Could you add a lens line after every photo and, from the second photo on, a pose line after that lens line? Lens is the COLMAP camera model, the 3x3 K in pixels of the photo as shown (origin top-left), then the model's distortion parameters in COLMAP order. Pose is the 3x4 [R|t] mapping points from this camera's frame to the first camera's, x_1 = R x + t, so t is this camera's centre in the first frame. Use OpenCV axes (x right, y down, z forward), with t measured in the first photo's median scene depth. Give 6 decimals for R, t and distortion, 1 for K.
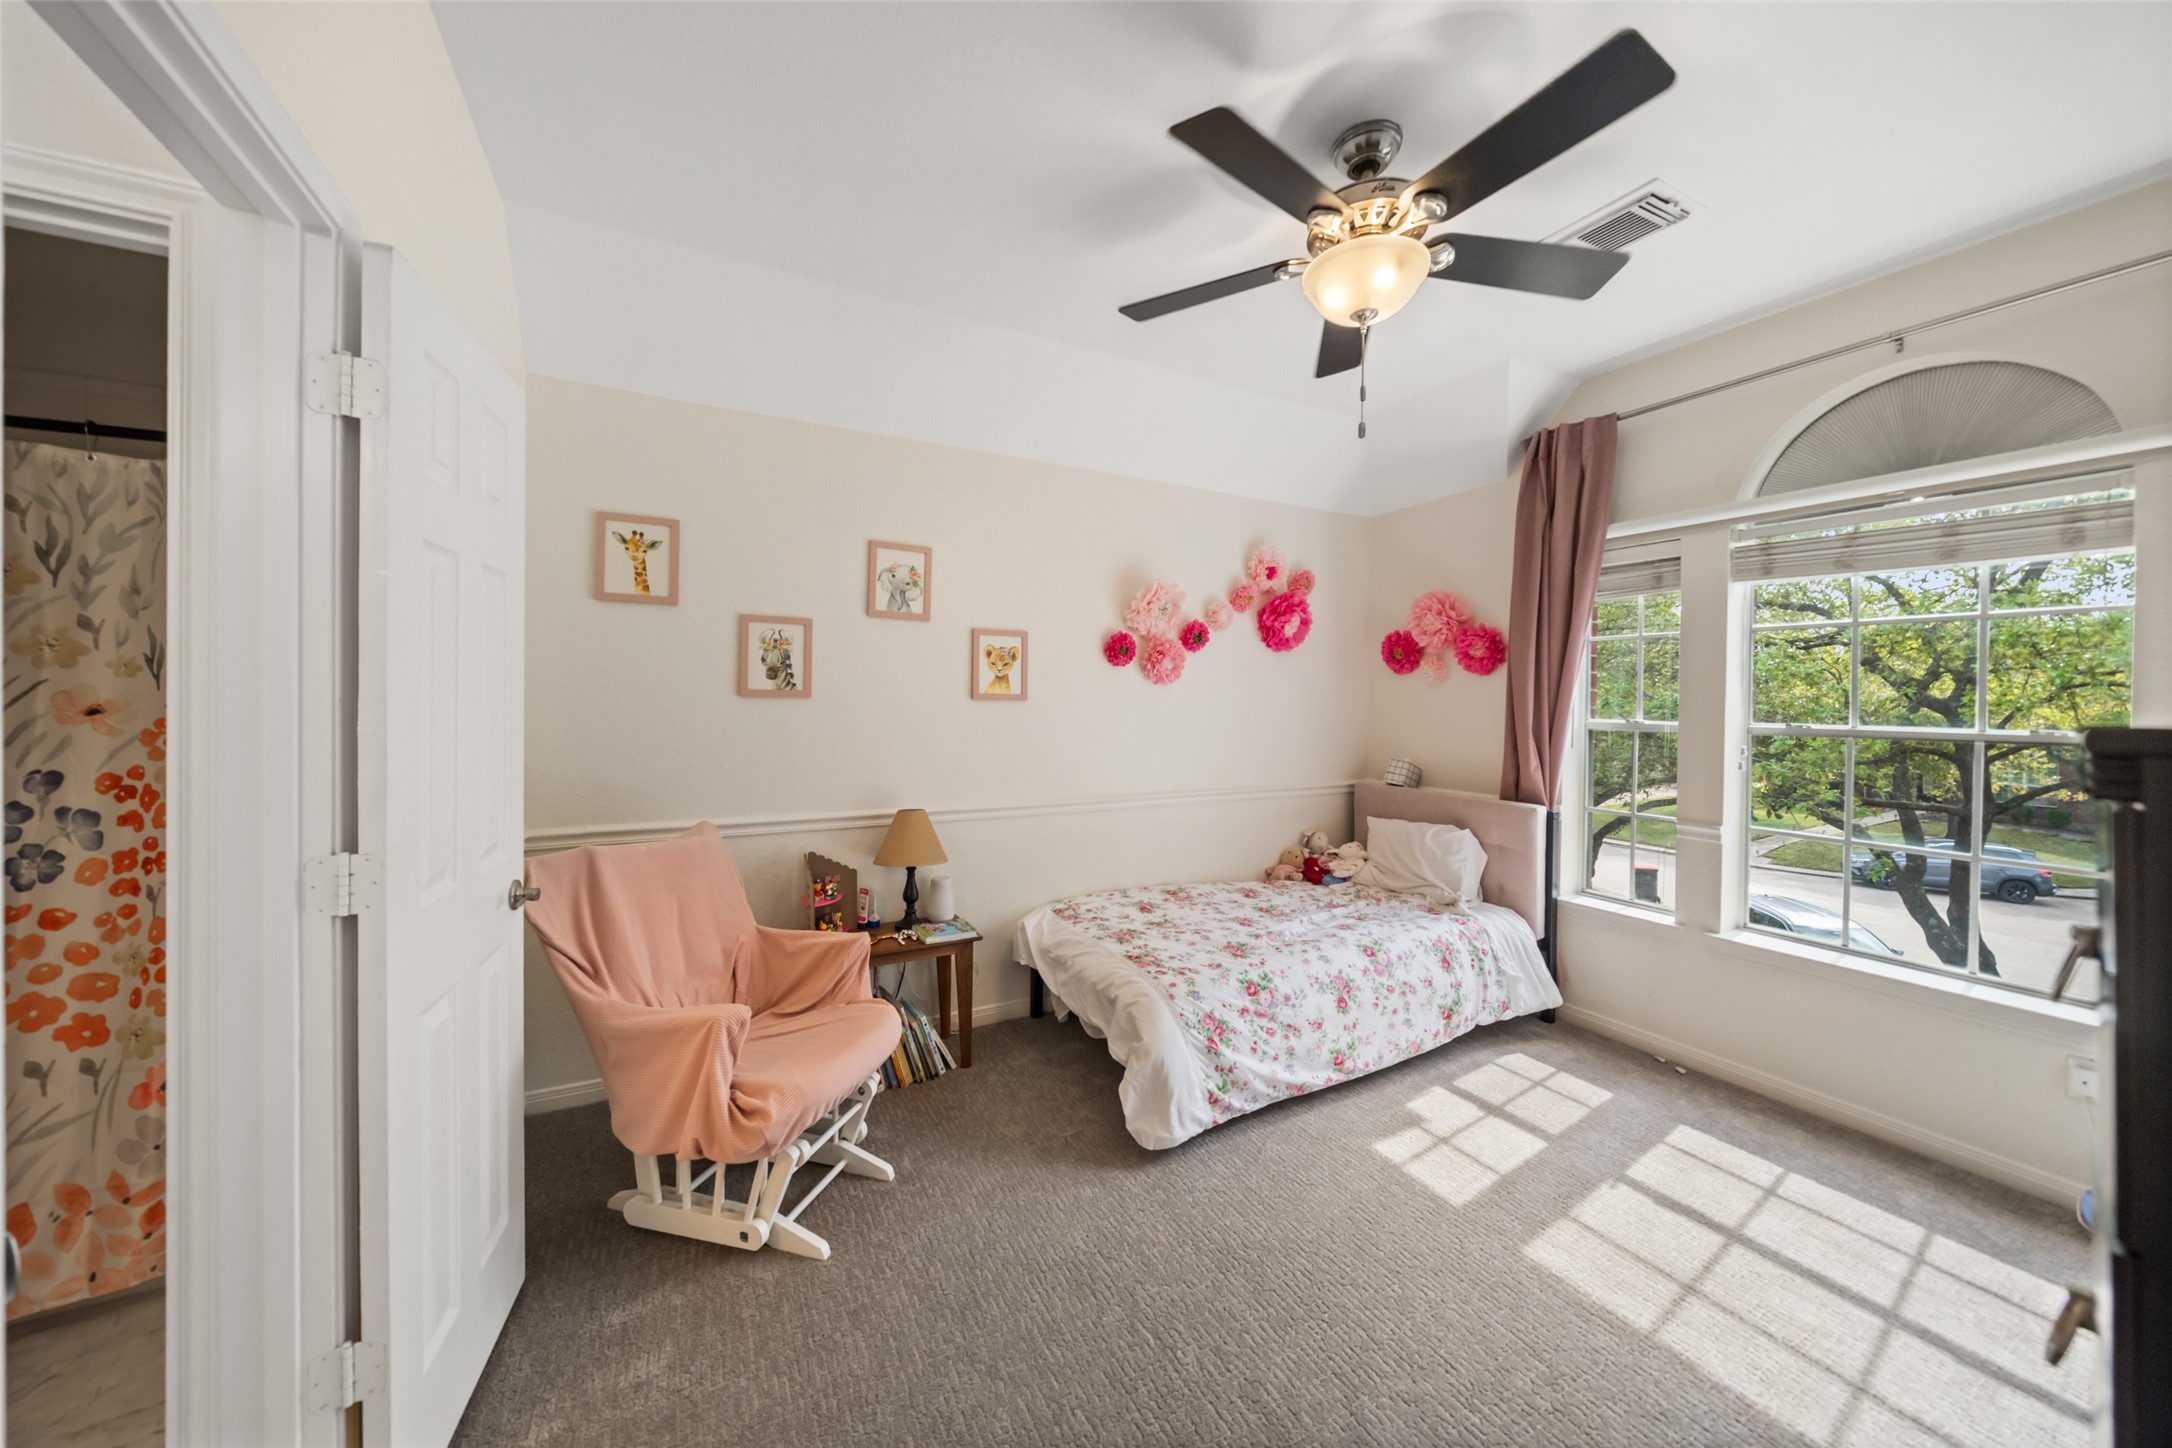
lens RADIAL K [[749.3, 0, 1087.7], [0, 749.3, 712.3], [0, 0, 1]] dist [-0.002183, -0.000220]
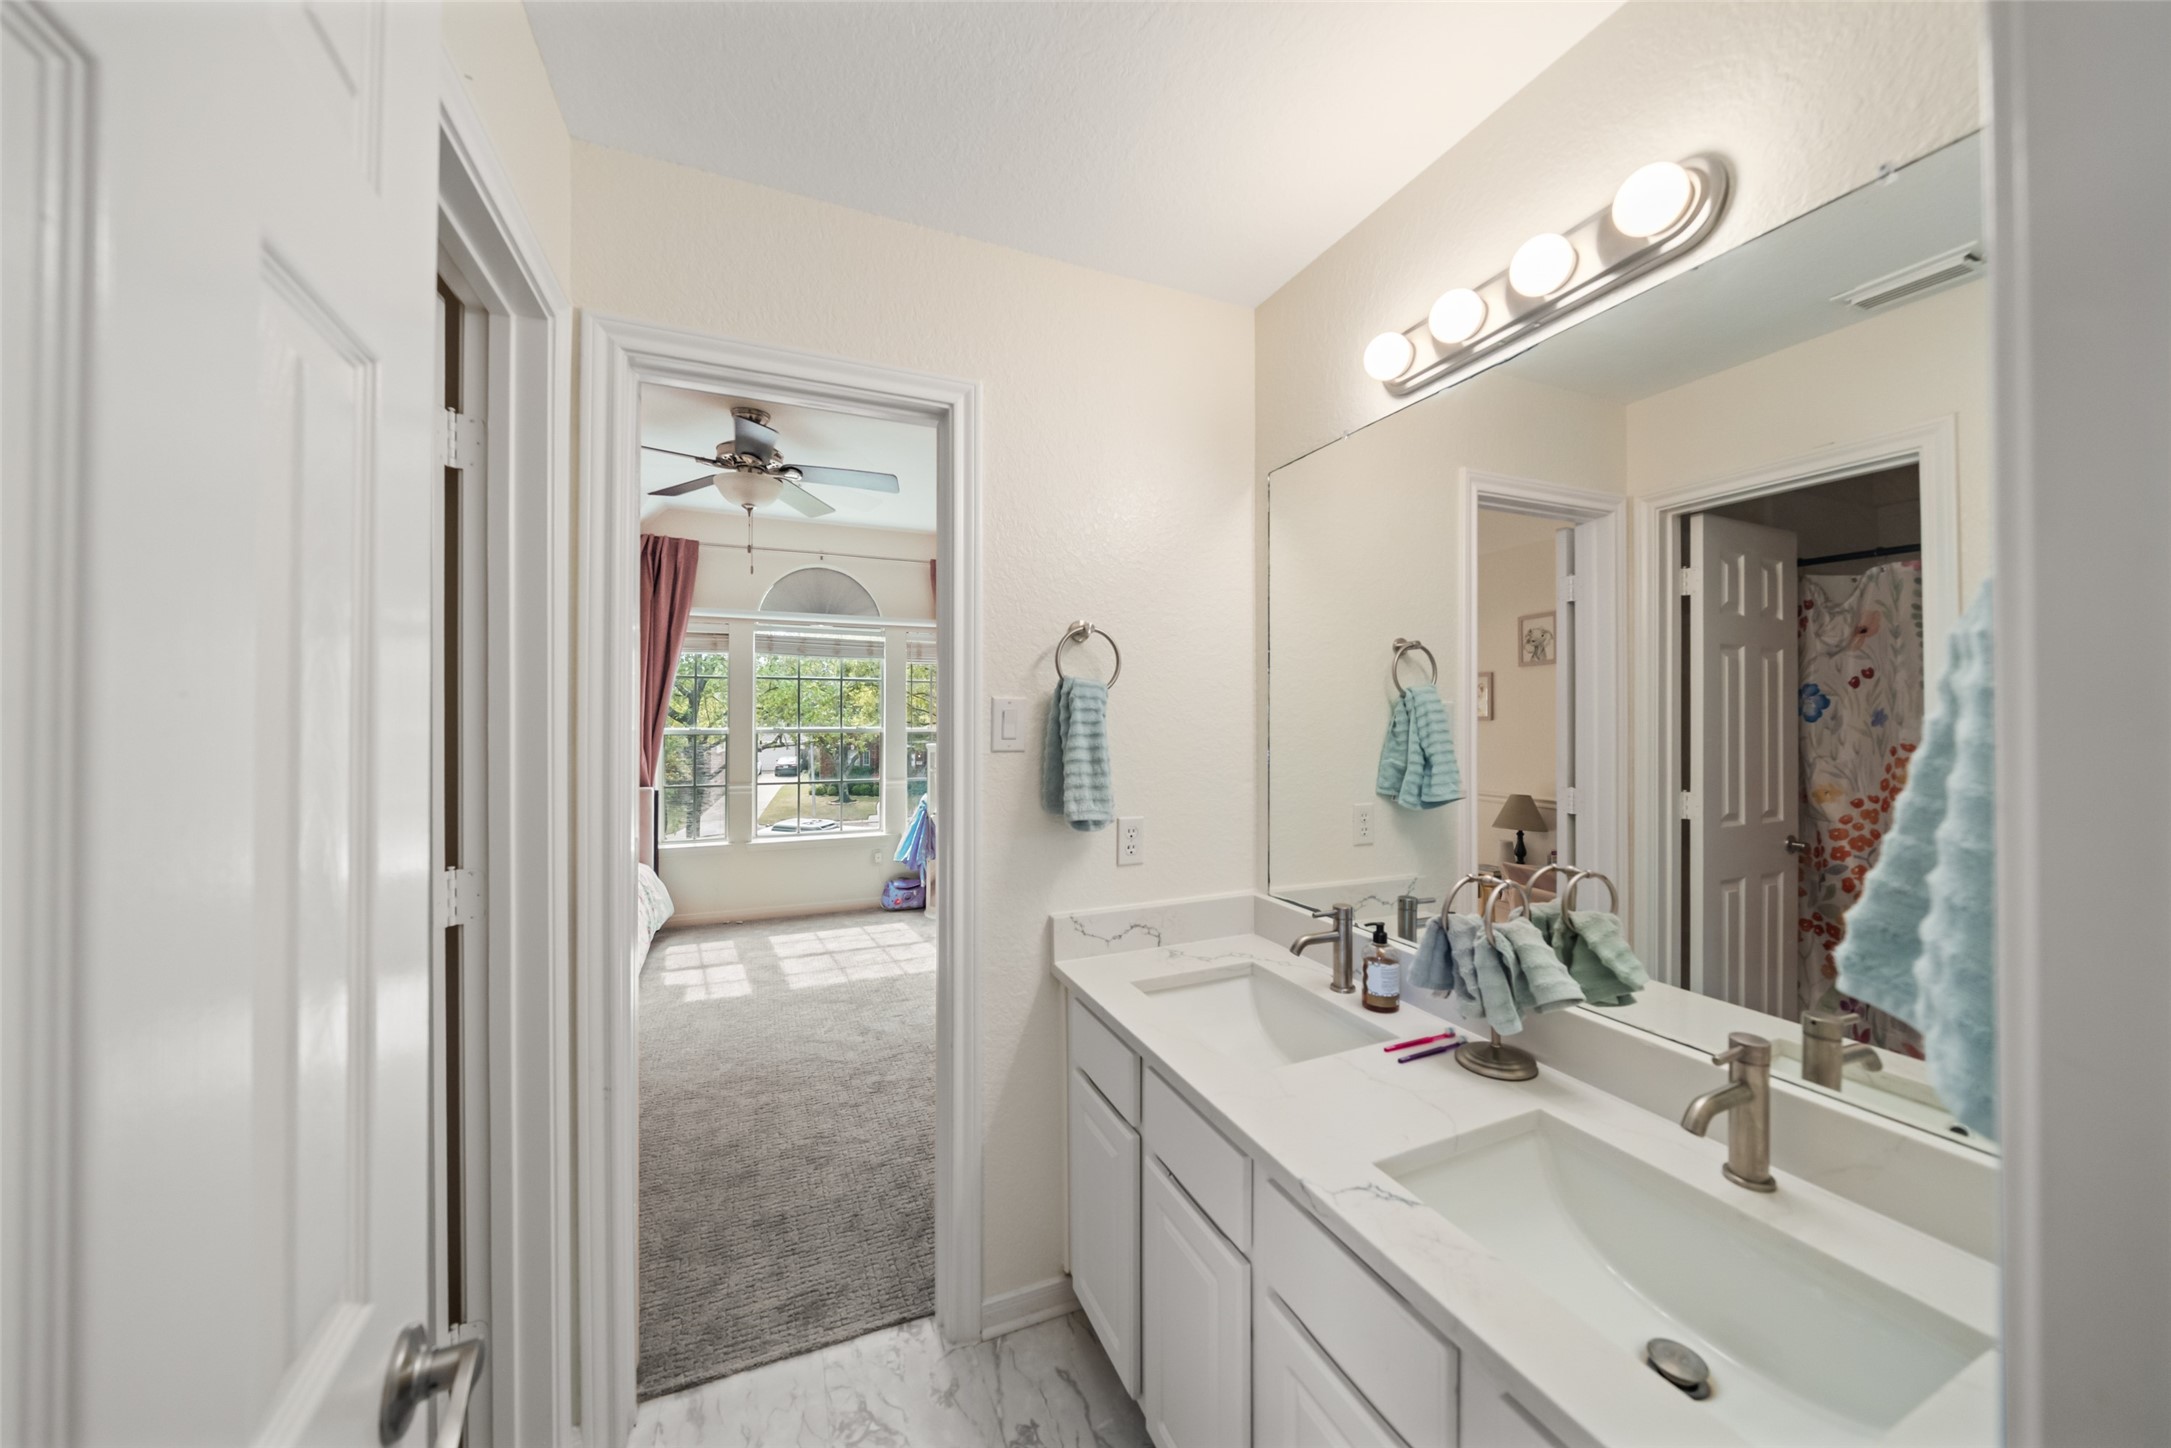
lens RADIAL K [[748.9, 0, 1087.2], [0, 748.9, 712.3], [0, 0, 1]] dist [-0.002183, -0.000220]
pose [[0.080936, -0.006058, 0.996701, -1.111346], [0.013126, 0.999901, 0.005011, -0.025084], [-0.996633, 0.012677, 0.081007, 0.021688]]
